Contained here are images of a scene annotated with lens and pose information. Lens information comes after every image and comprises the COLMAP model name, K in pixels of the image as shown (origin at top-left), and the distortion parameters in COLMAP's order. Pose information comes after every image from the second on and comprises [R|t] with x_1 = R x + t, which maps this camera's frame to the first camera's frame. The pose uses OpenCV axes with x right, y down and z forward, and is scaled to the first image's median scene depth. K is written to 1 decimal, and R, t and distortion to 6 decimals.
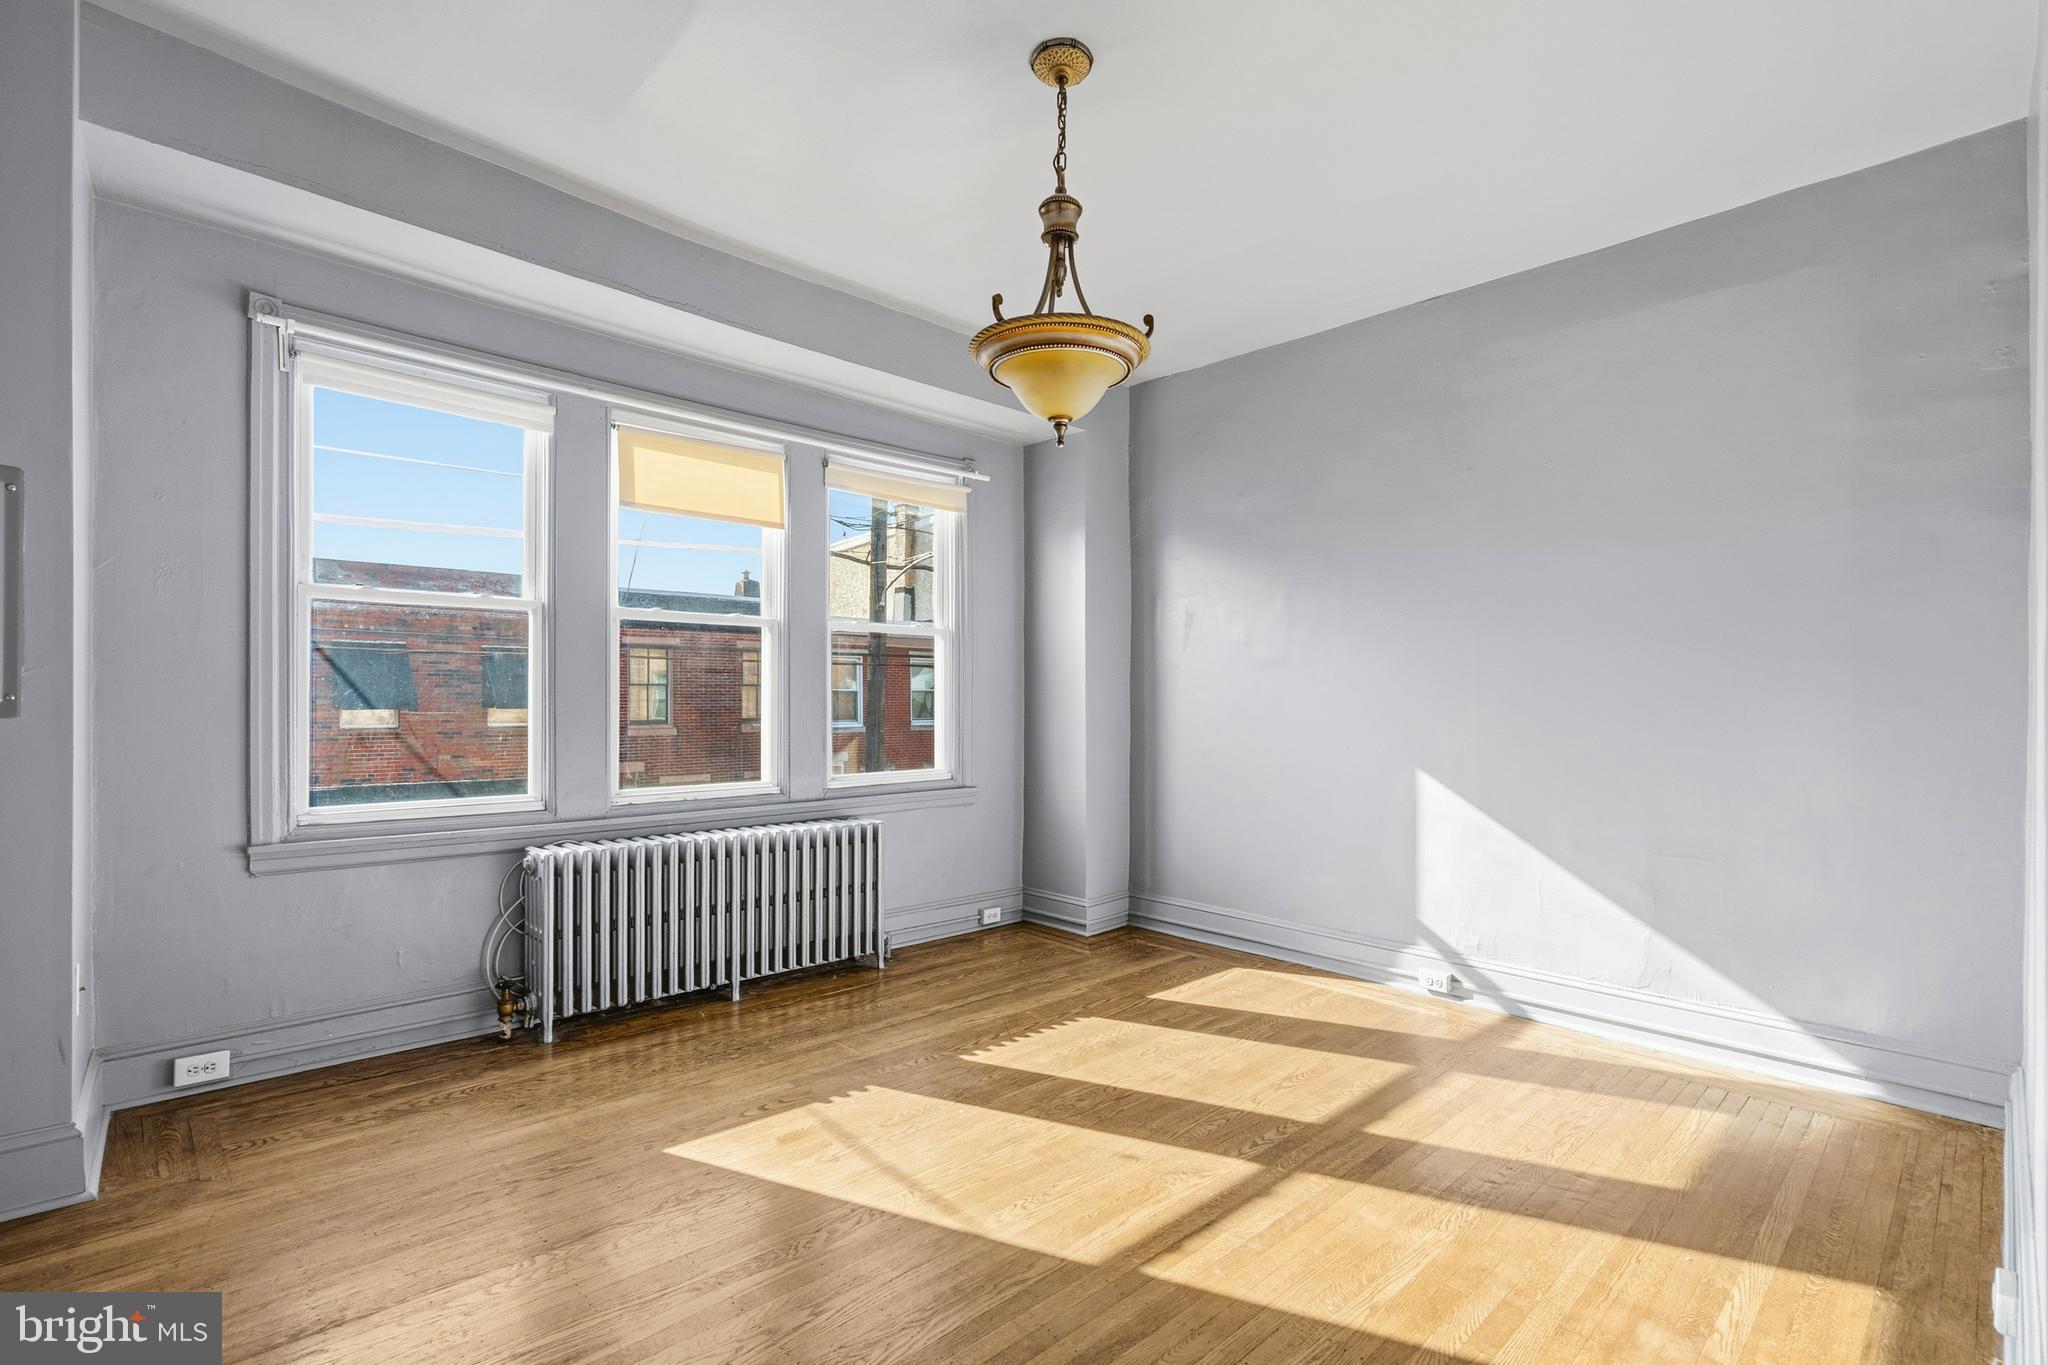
lens RADIAL K [[960.4, 0, 994.9], [0, 960.4, 696.6], [0, 0, 1]] dist [0.000287, 0.000170]
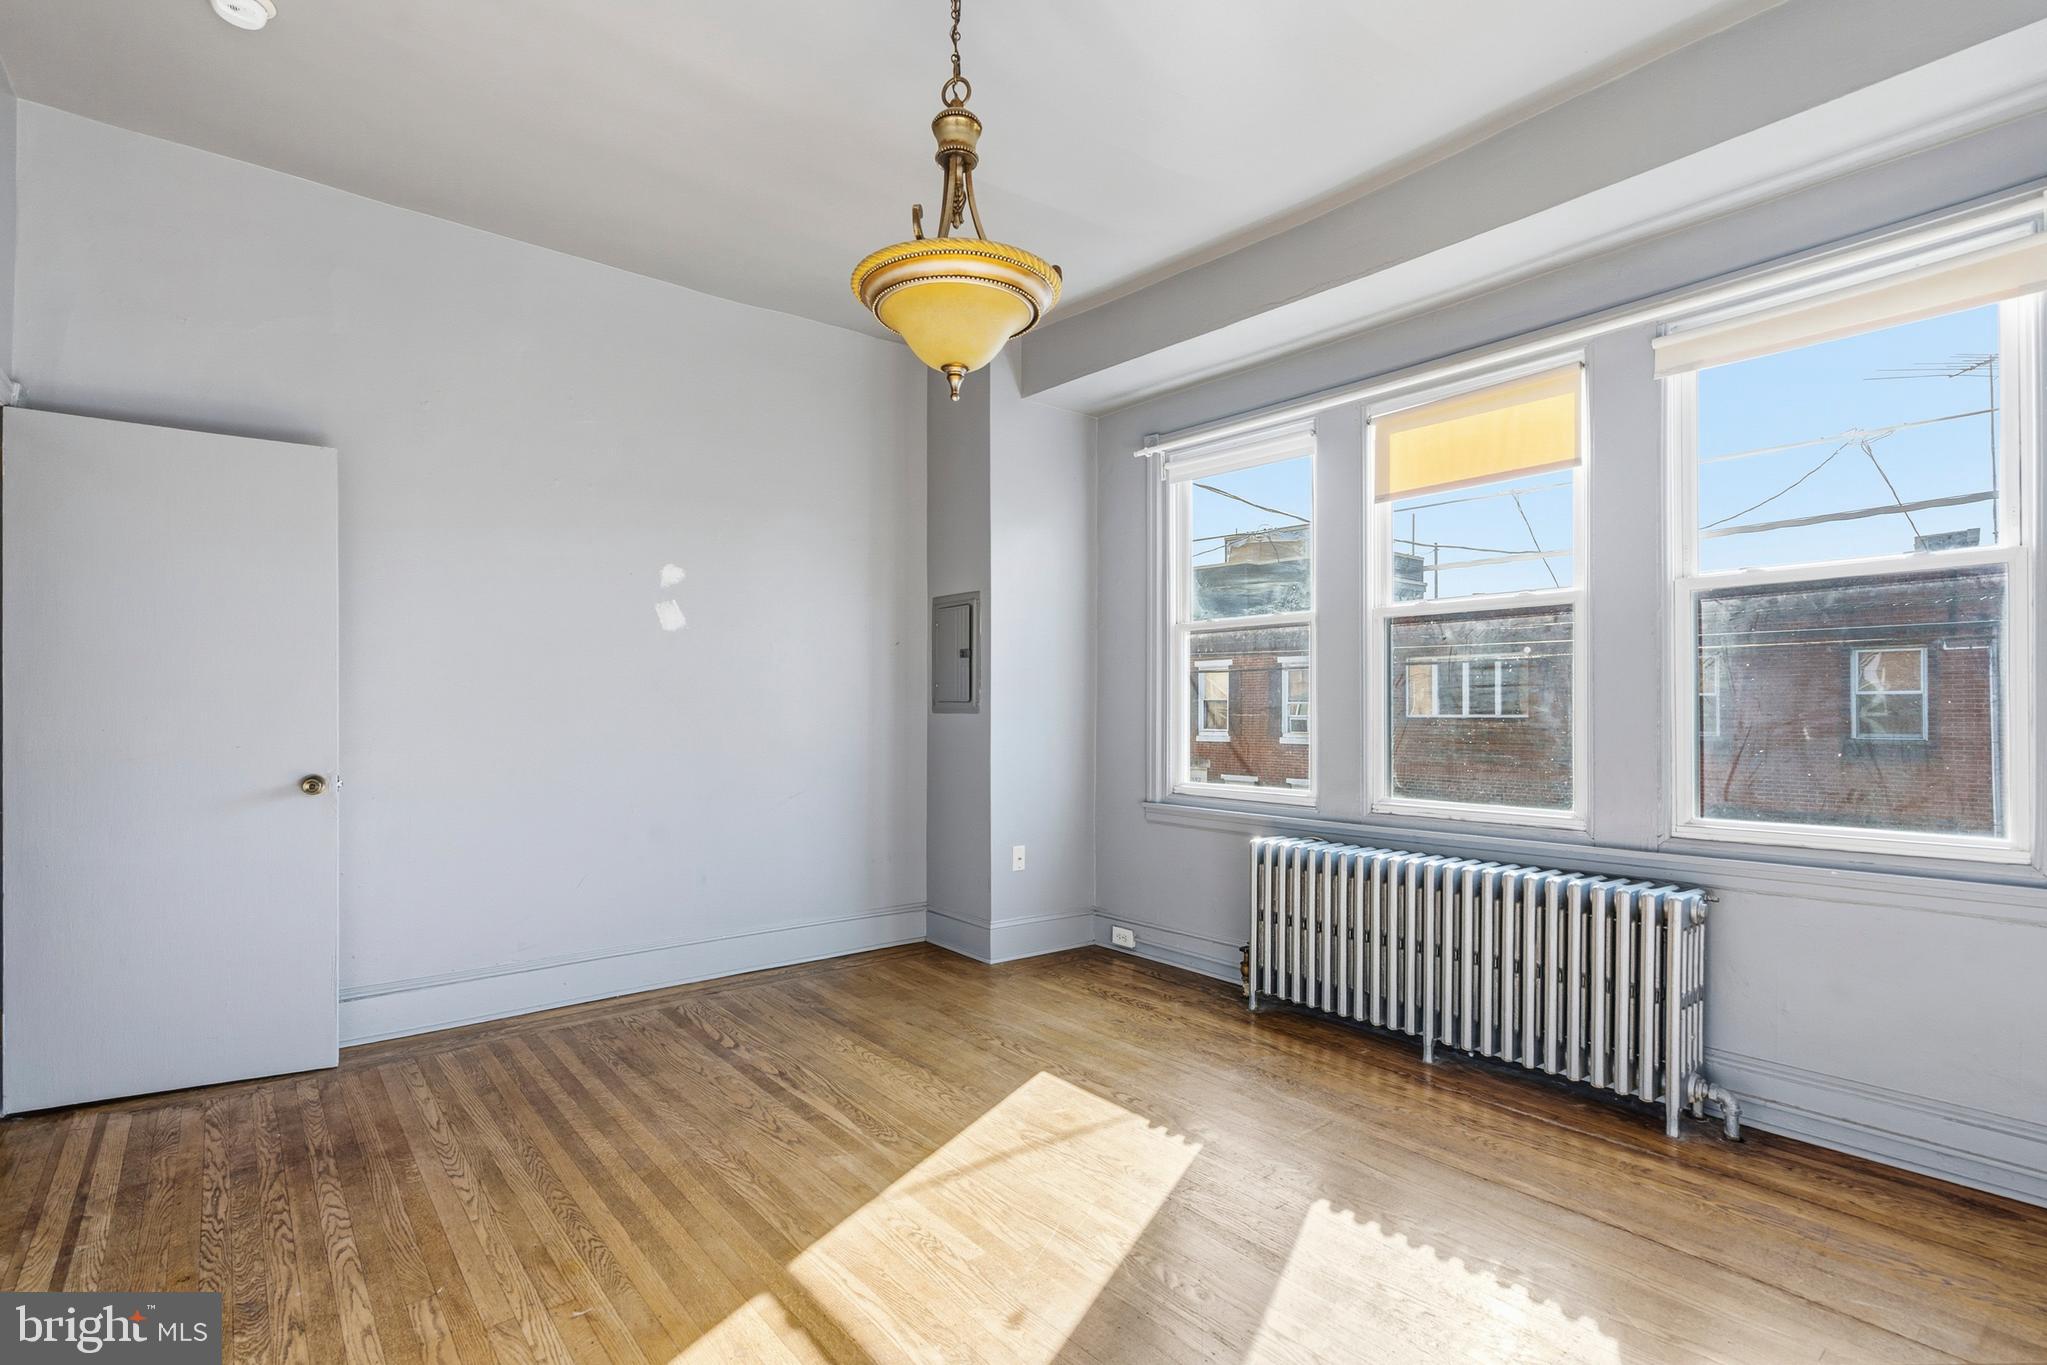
lens RADIAL K [[947.3, 0, 1017.0], [0, 947.3, 696.9], [0, 0, 1]] dist [-0.001833, 0.001466]
pose [[-0.057821, -0.022706, -0.998069, 0.742517], [0.001727, 0.999738, -0.022844, 0.024127], [0.998325, -0.003044, -0.057767, 0.896910]]
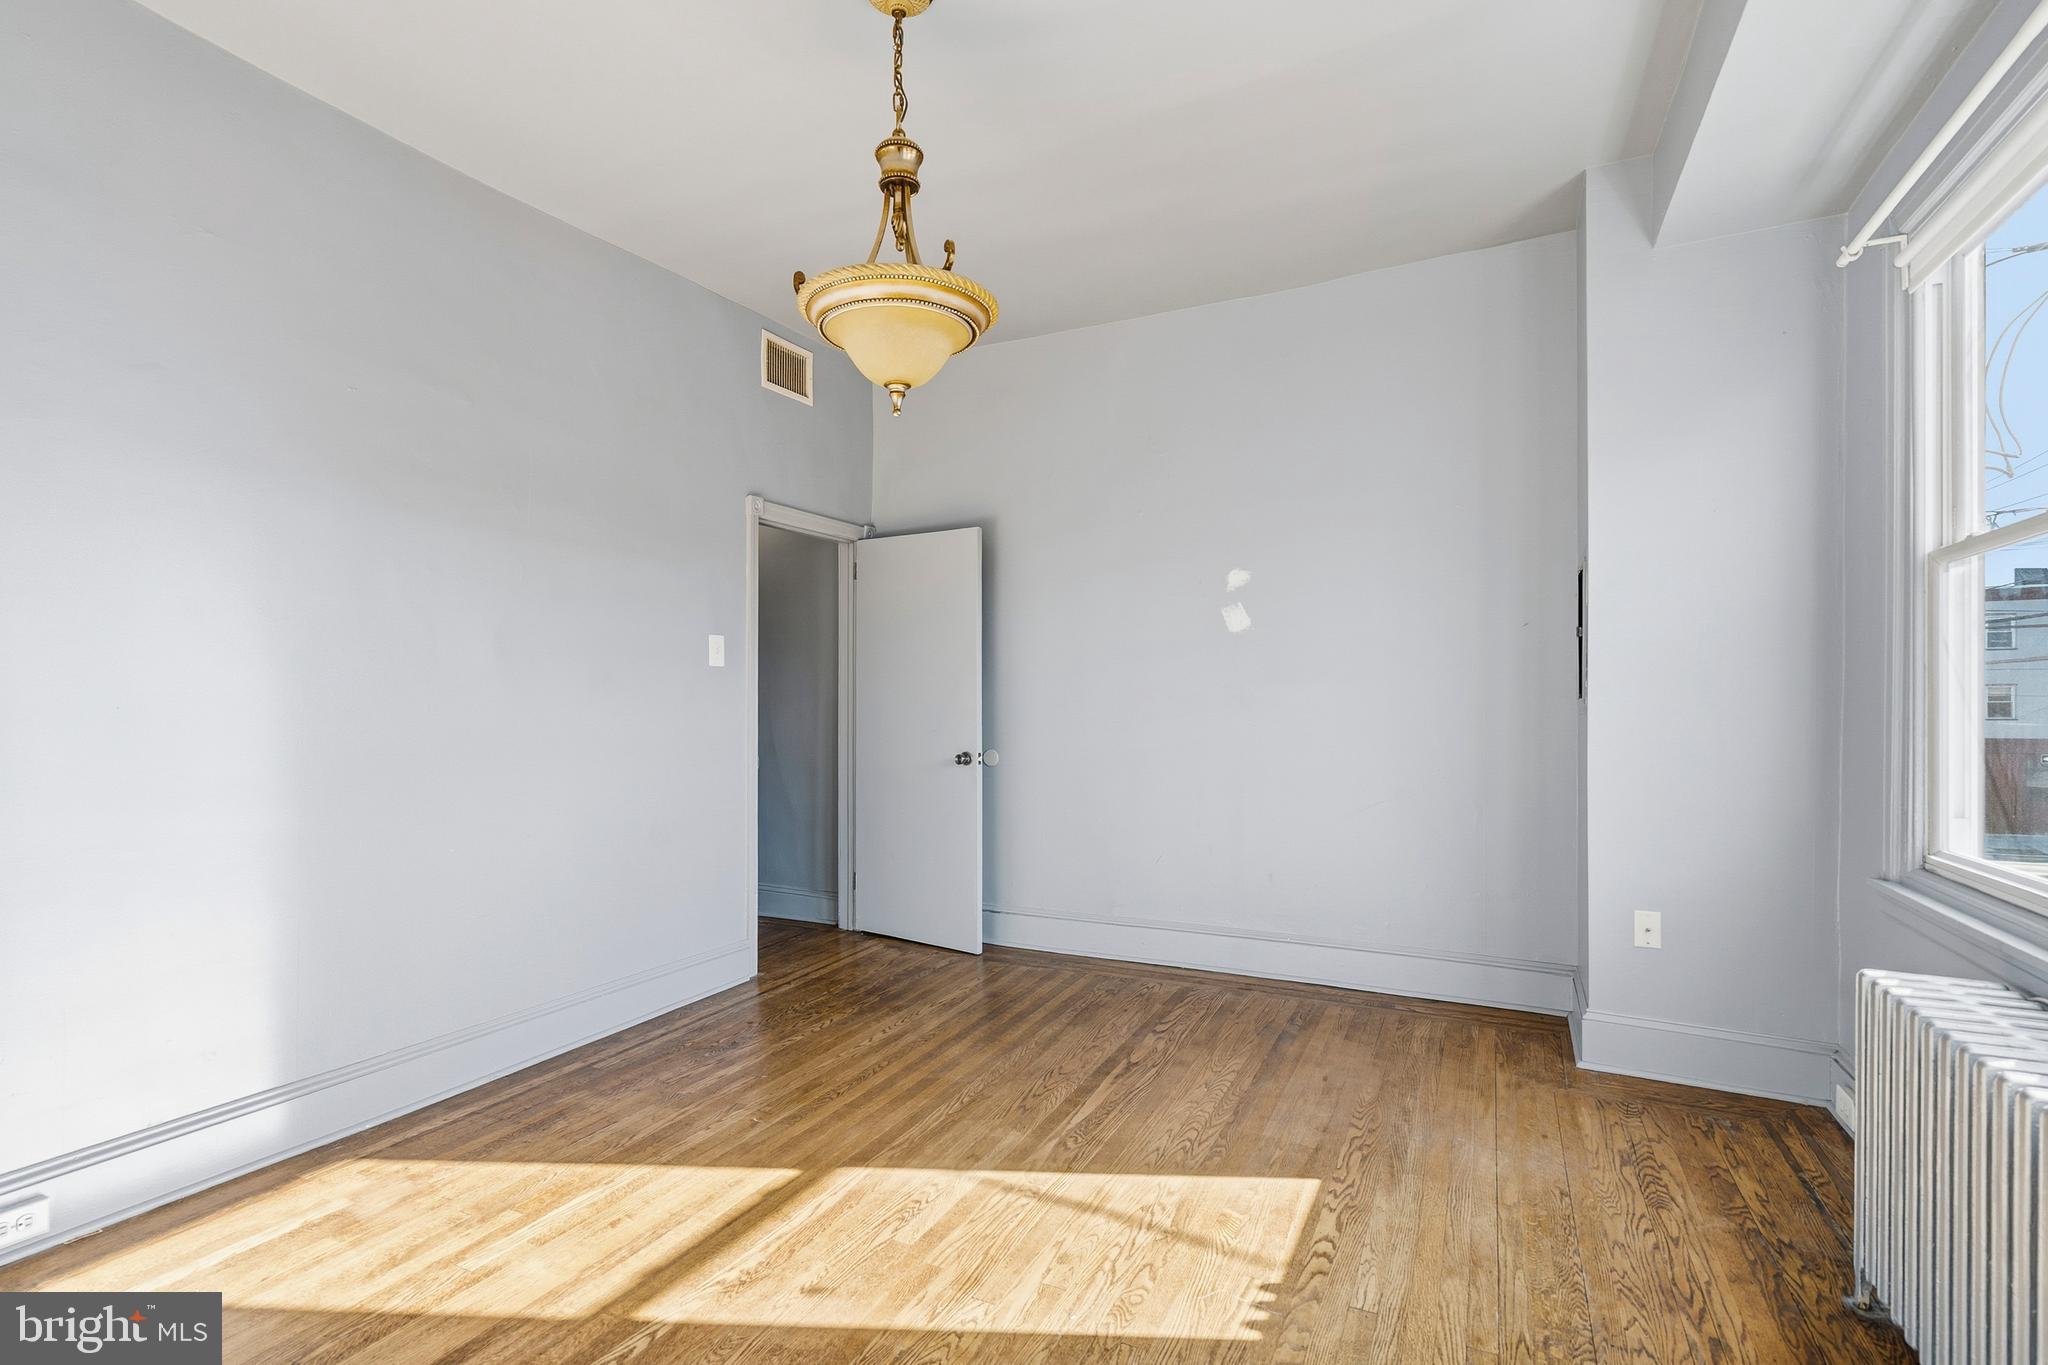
lens RADIAL K [[947.8, 0, 1017.5], [0, 947.8, 696.9], [0, 0, 1]] dist [-0.001833, 0.001466]
pose [[-0.933119, -0.011040, -0.359397, 0.228817], [-0.006606, 0.999886, -0.013562, 0.014913], [0.359506, -0.010281, -0.933086, 1.523470]]
